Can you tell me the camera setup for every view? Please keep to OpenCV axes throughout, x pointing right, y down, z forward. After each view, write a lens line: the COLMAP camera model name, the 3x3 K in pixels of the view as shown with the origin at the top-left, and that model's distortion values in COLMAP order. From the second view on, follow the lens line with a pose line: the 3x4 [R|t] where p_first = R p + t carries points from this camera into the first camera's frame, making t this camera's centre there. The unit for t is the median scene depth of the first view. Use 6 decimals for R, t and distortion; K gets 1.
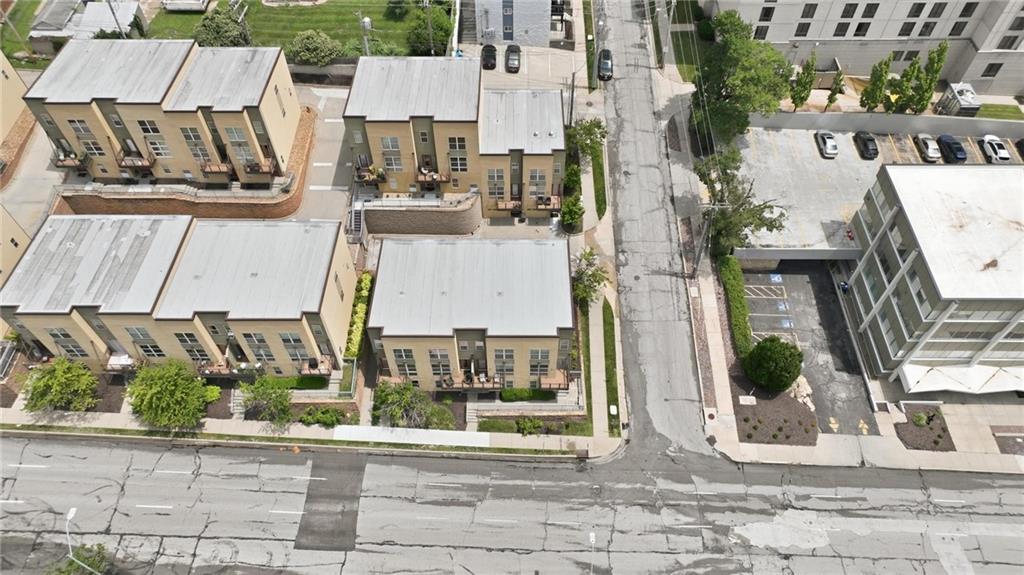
lens RADIAL K [[719.7, 0, 511.4], [0, 719.7, 286.7], [0, 0, 1]] dist [-0.000398, 0.018335]
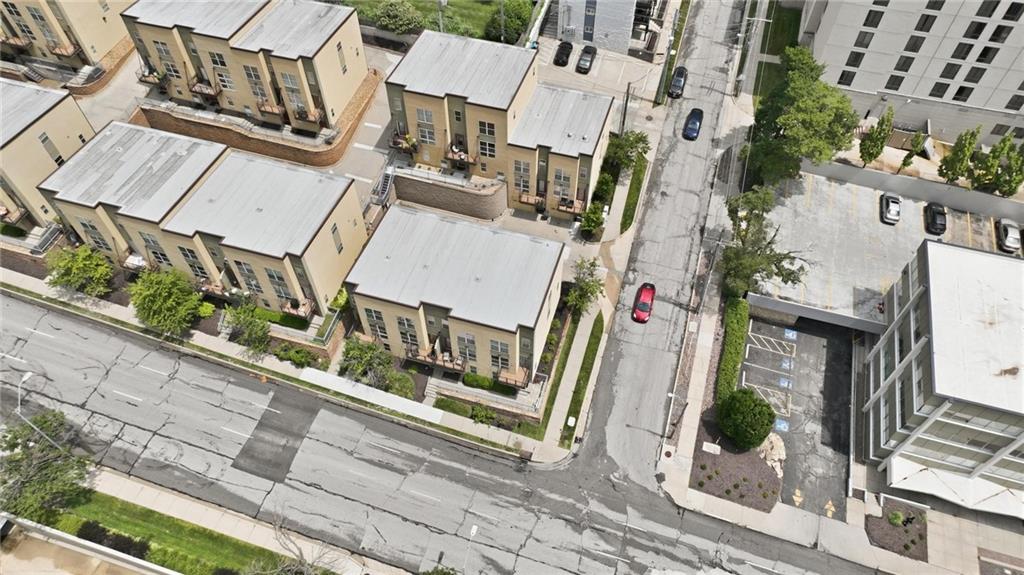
lens RADIAL K [[719.7, 0, 511.6], [0, 719.7, 287.1], [0, 0, 1]] dist [-0.000398, 0.018335]
pose [[0.959620, 0.226920, -0.166245, 0.181879], [-0.226357, 0.973783, 0.022584, -0.012069], [0.167011, 0.015959, 0.985826, 0.008253]]
